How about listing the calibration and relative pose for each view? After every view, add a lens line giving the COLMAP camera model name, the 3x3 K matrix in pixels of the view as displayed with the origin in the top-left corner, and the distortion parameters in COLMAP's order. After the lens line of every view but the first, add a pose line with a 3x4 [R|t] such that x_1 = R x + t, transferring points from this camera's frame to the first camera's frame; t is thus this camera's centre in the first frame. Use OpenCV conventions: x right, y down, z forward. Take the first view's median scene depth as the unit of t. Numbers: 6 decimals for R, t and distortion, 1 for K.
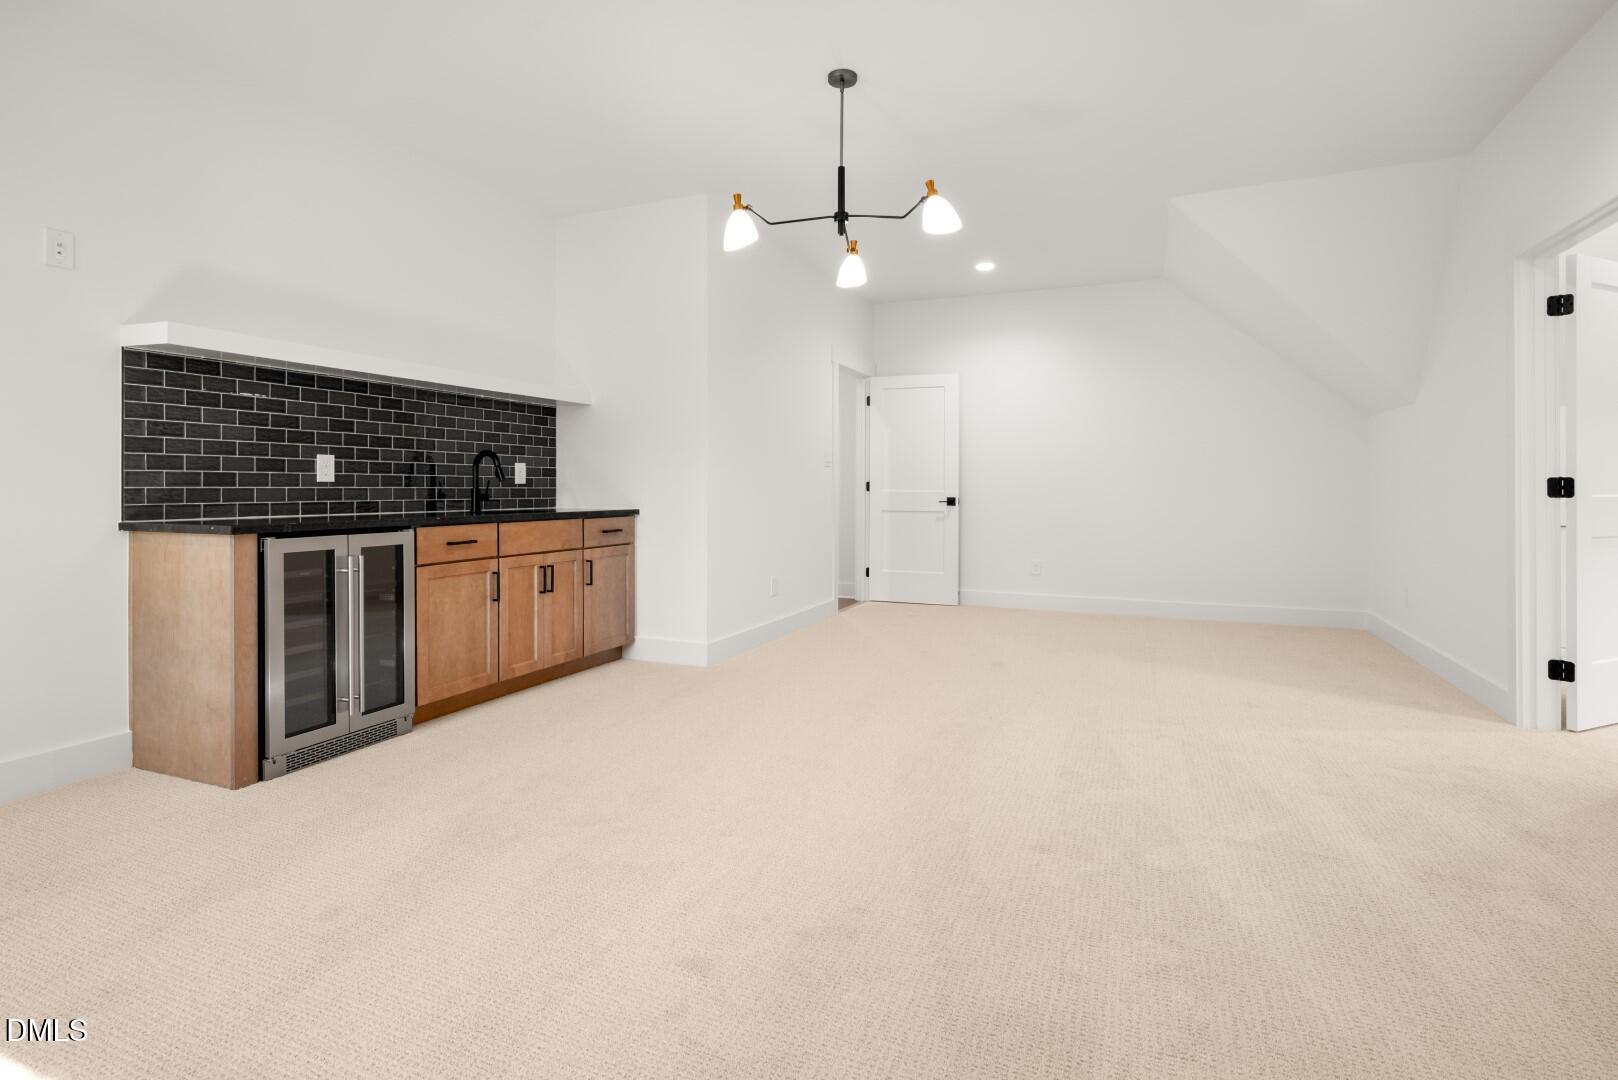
lens RADIAL K [[786.5, 0, 808.0], [0, 786.5, 484.2], [0, 0, 1]] dist [-0.000392, -0.000116]
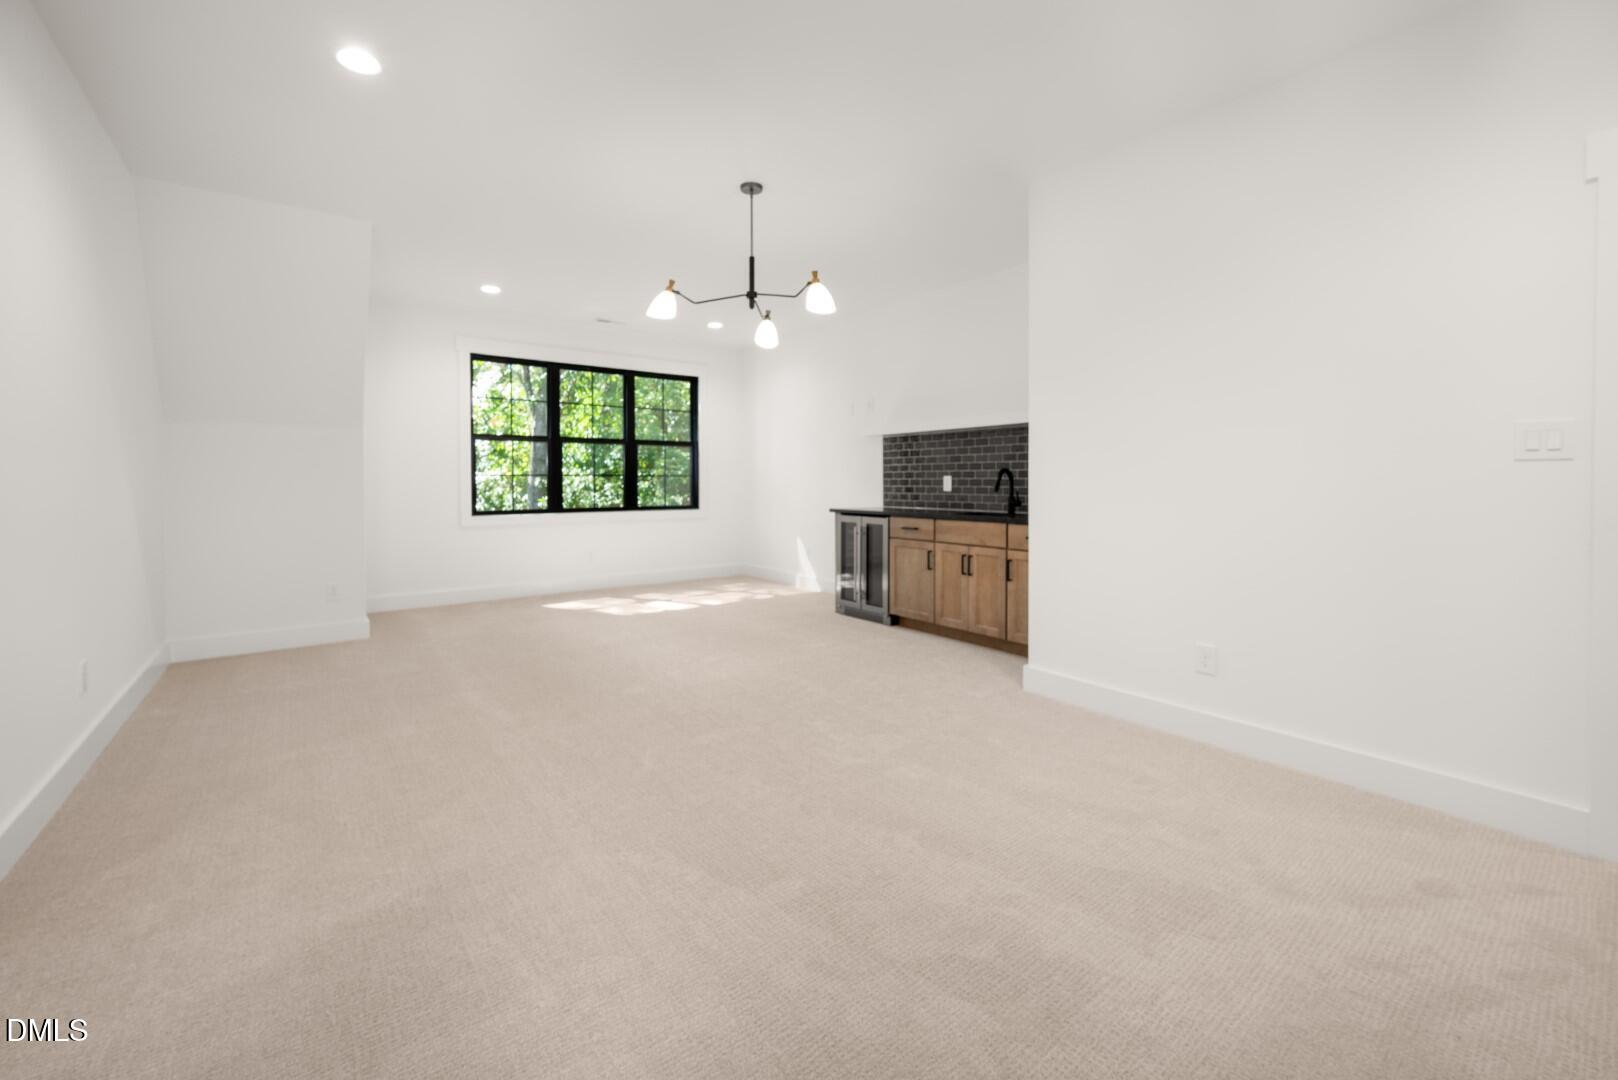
lens RADIAL K [[655.7, 0, 808.4], [0, 655.7, 490.5], [0, 0, 1]] dist [0.000079, 0.000000]
pose [[-0.489378, 0.012456, -0.871983, 0.836527], [0.005441, 0.999922, 0.011230, -0.022117], [0.872055, 0.000751, -0.489408, 1.416991]]
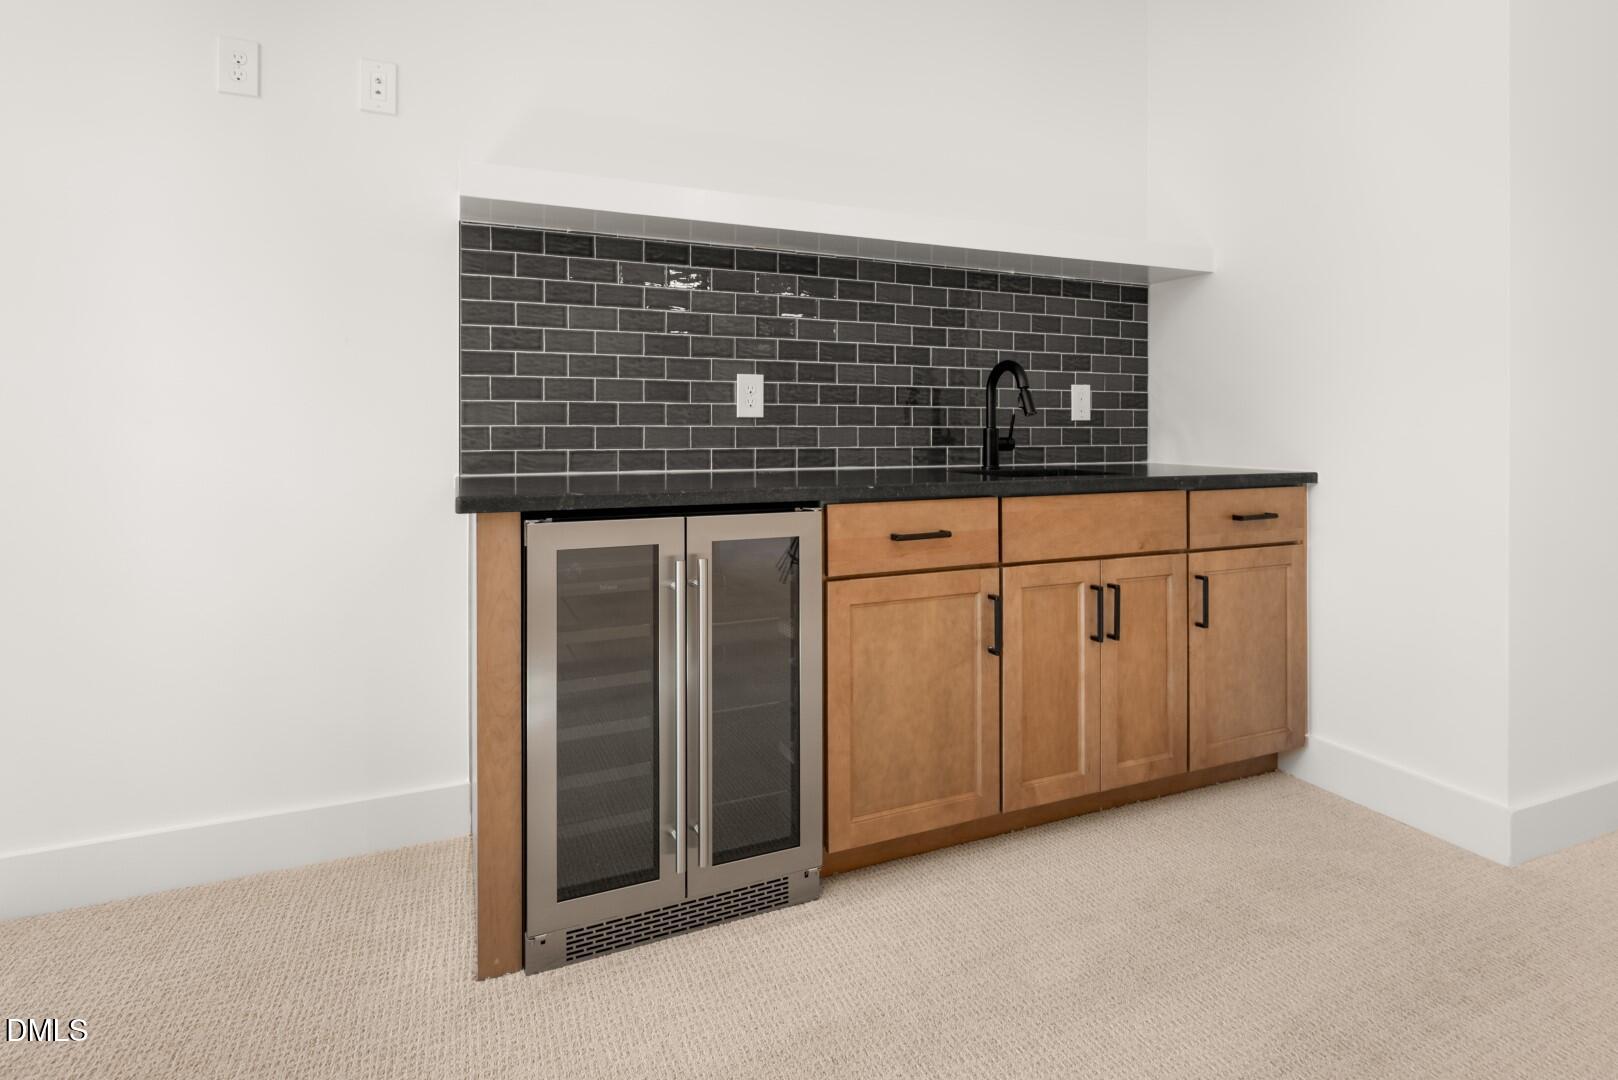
lens RADIAL K [[817.4, 0, 806.8], [0, 817.4, 422.8], [0, 0, 1]] dist [0.001925, 0.000426]
pose [[0.726867, 0.000754, -0.686778, -0.124676], [0.000011, 0.999999, 0.001109, 0.000751], [0.686778, -0.000814, 0.726867, 0.536982]]
